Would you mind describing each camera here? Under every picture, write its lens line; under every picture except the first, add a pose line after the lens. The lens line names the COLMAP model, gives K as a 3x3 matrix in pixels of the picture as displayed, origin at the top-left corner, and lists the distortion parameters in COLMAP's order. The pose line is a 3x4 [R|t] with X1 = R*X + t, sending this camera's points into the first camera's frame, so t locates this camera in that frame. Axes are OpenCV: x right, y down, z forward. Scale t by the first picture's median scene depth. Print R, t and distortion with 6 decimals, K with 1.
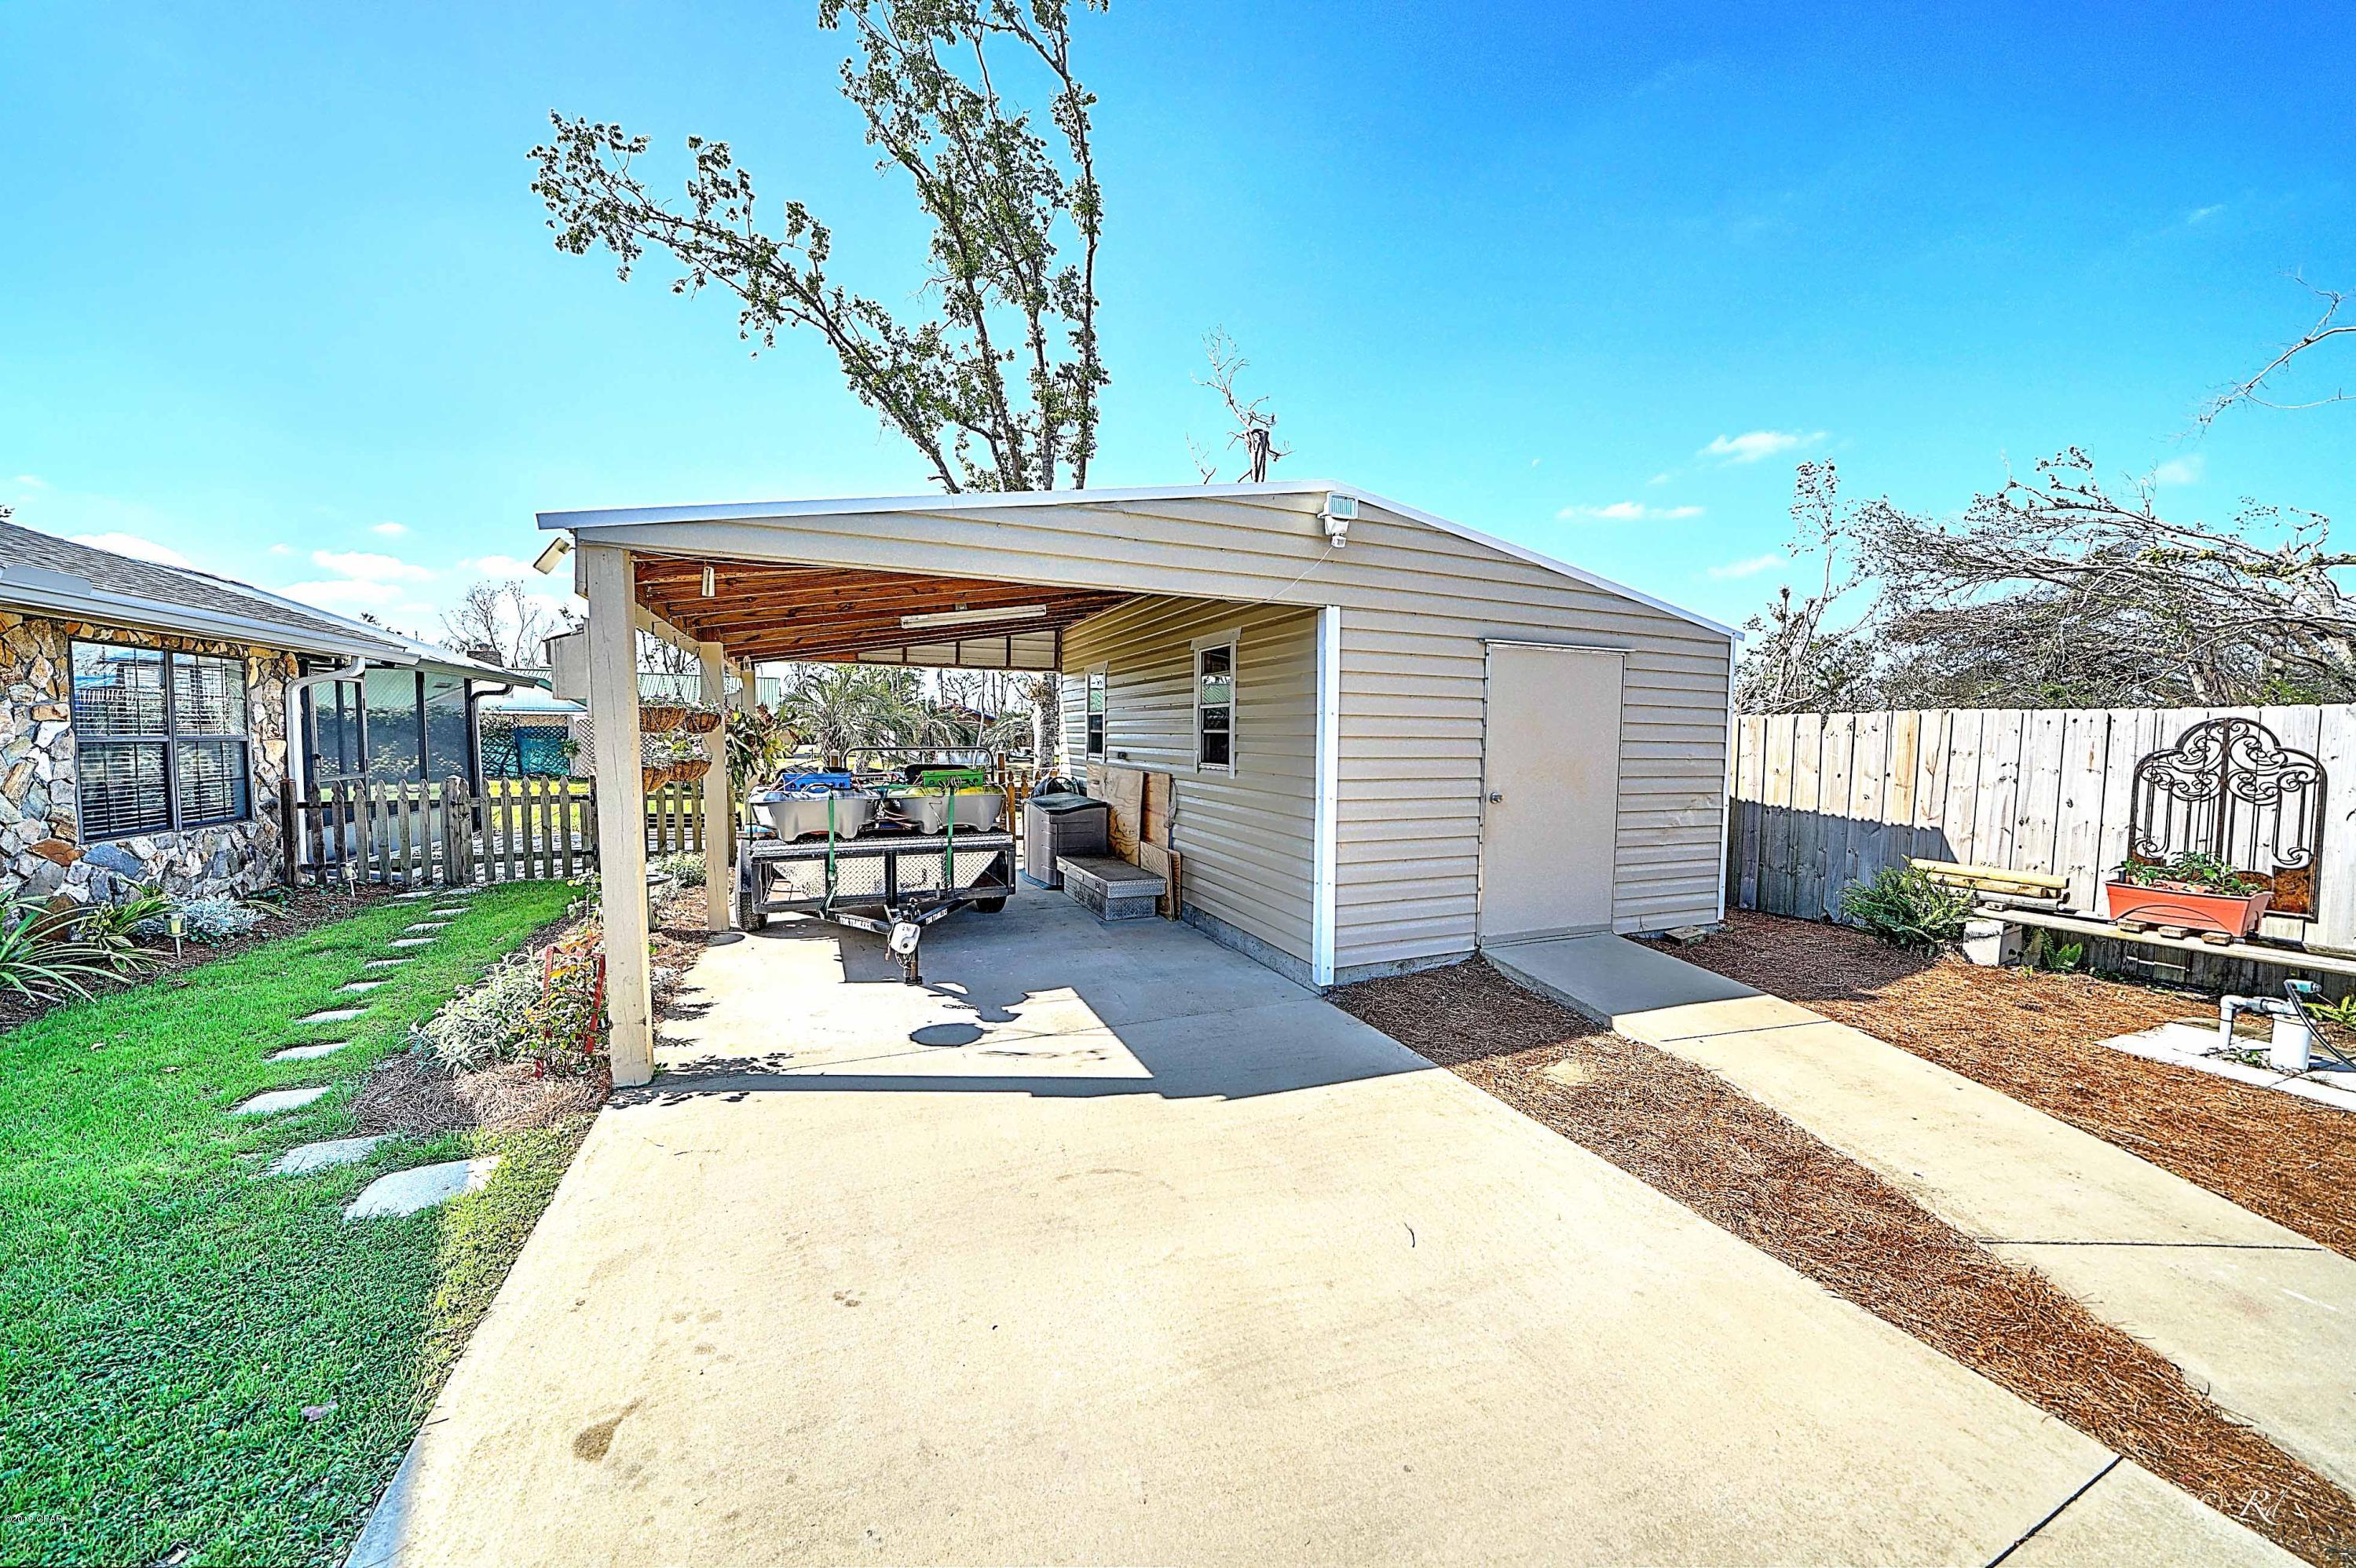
lens RADIAL K [[816.7, 0, 1178.0], [0, 816.7, 784.0], [0, 0, 1]] dist [-0.024822, 0.002337]
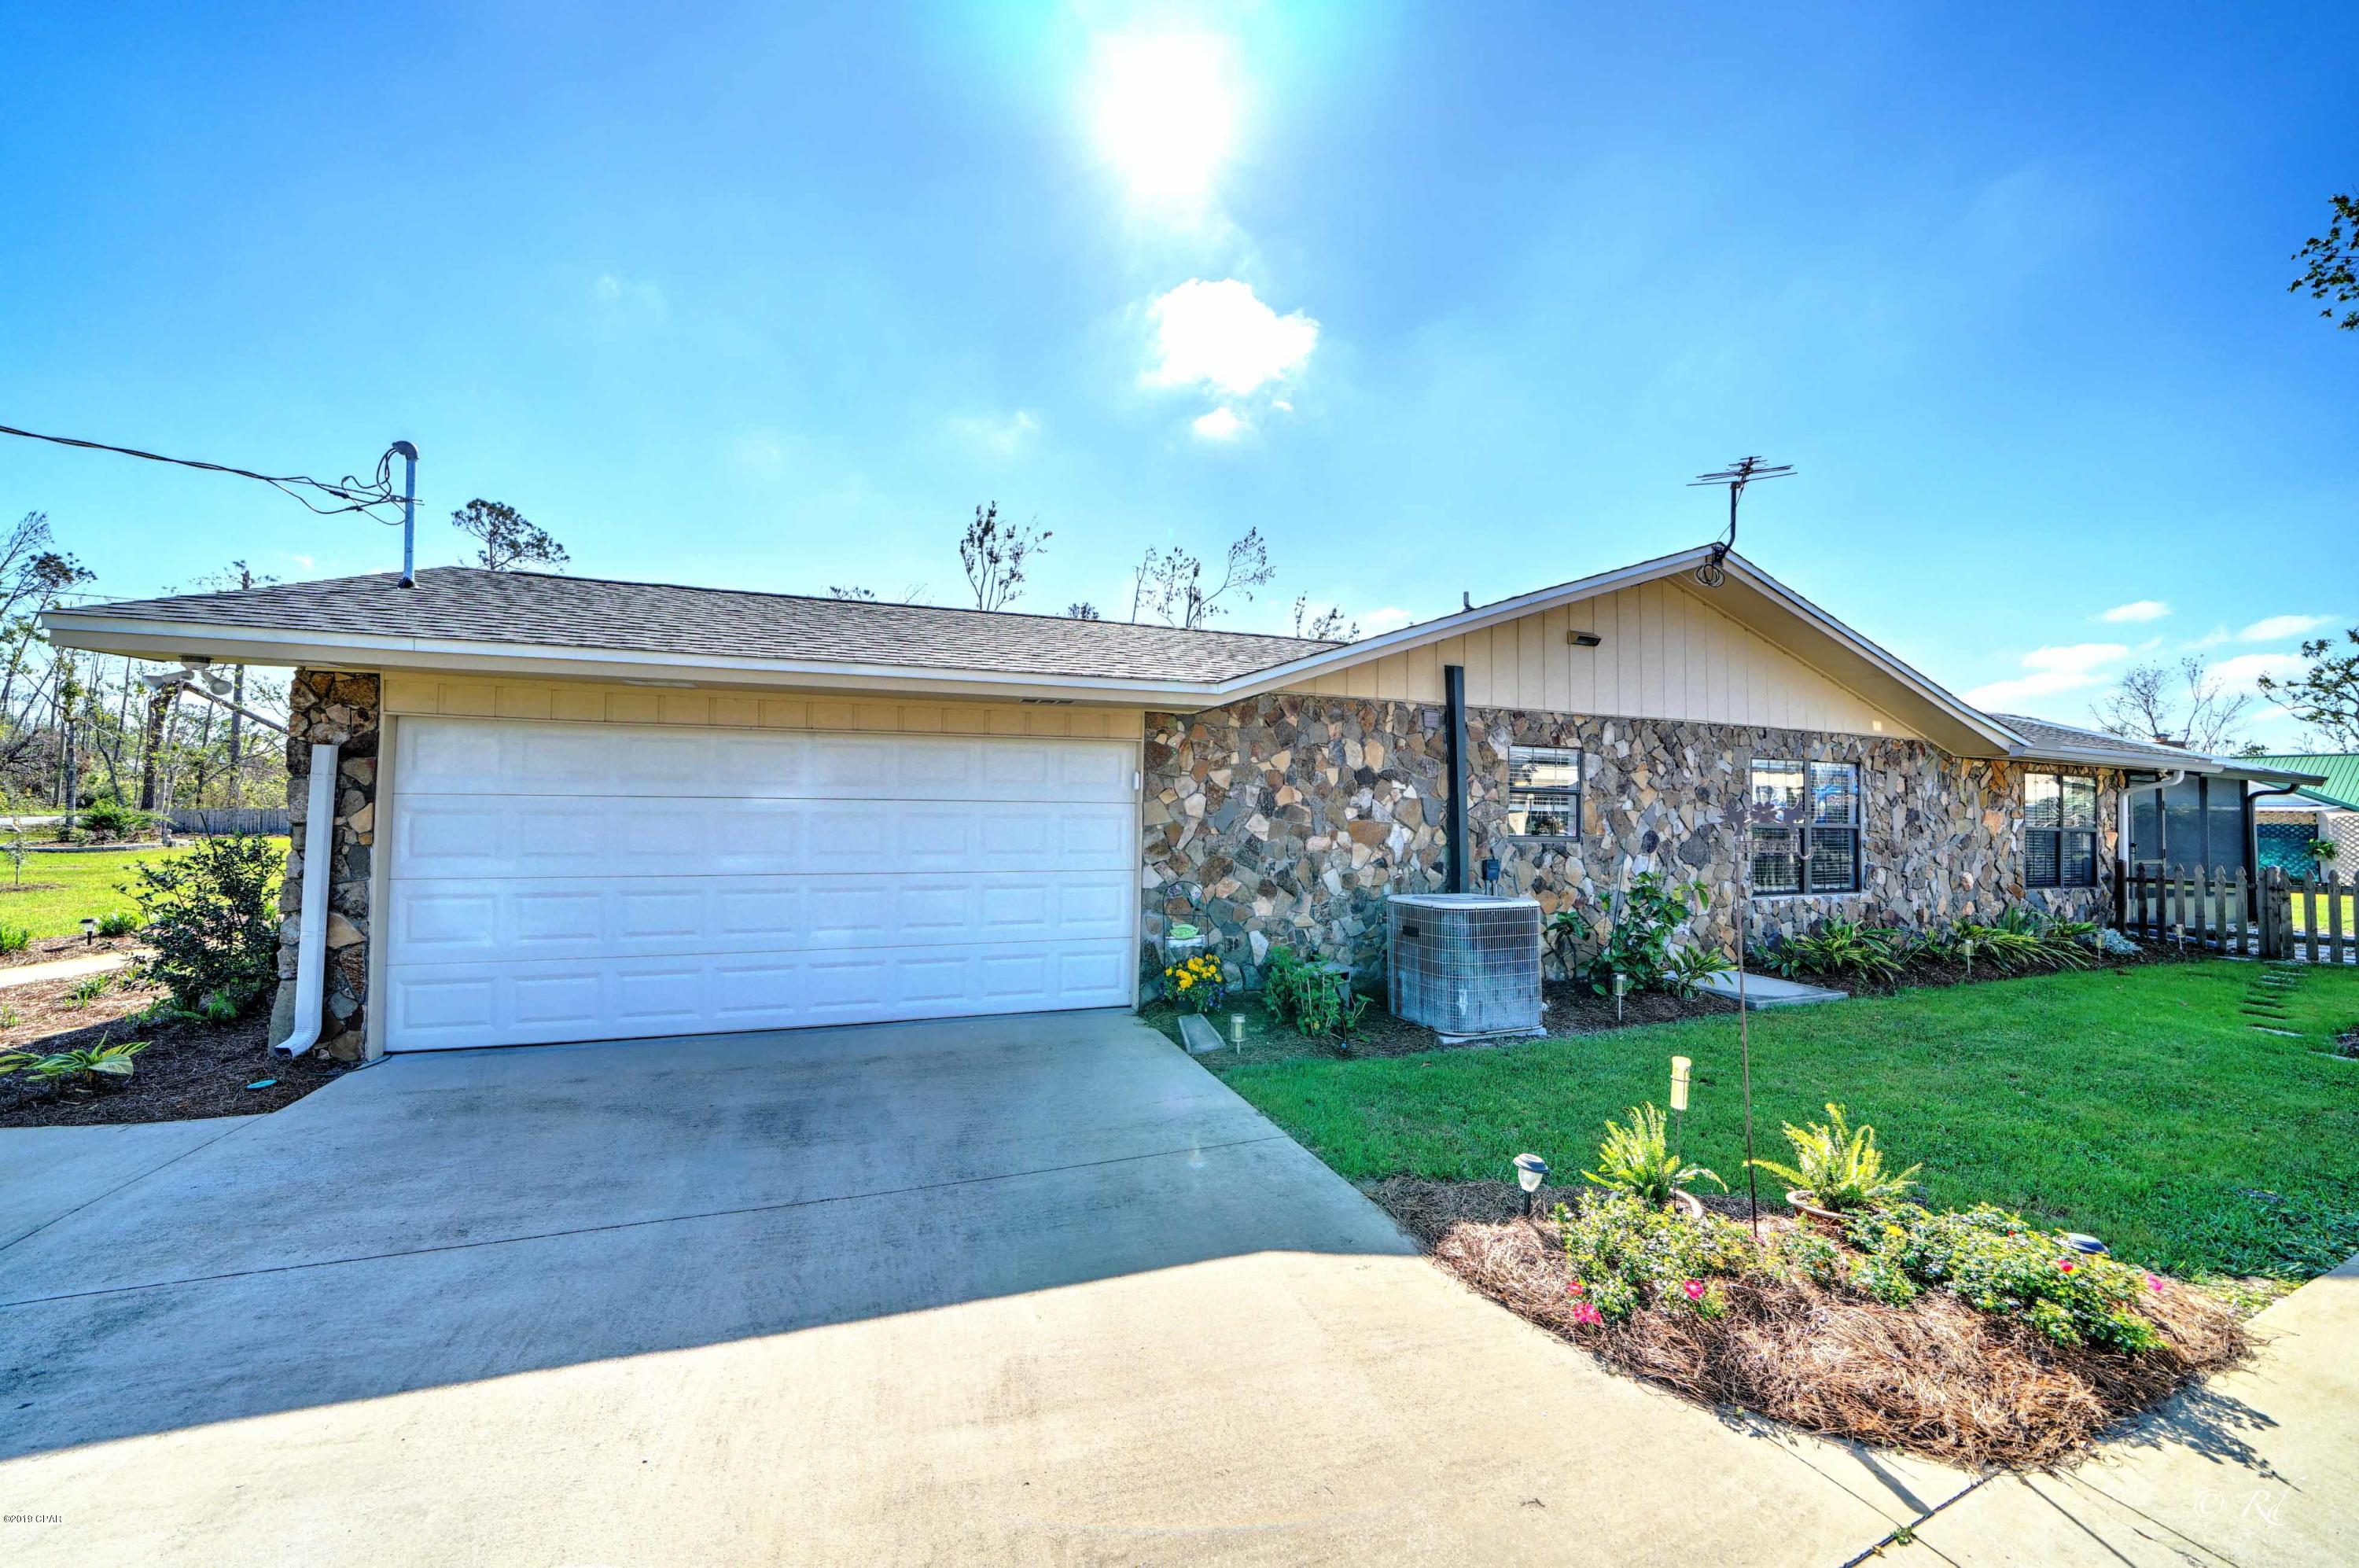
lens RADIAL K [[817.9, 0, 1179.5], [0, 817.9, 784.0], [0, 0, 1]] dist [-0.024822, 0.002337]
pose [[-0.007667, -0.033567, -0.999407, 0.279764], [-0.084025, 0.995923, -0.032805, 0.043105], [0.996434, 0.083724, -0.010457, -0.618134]]
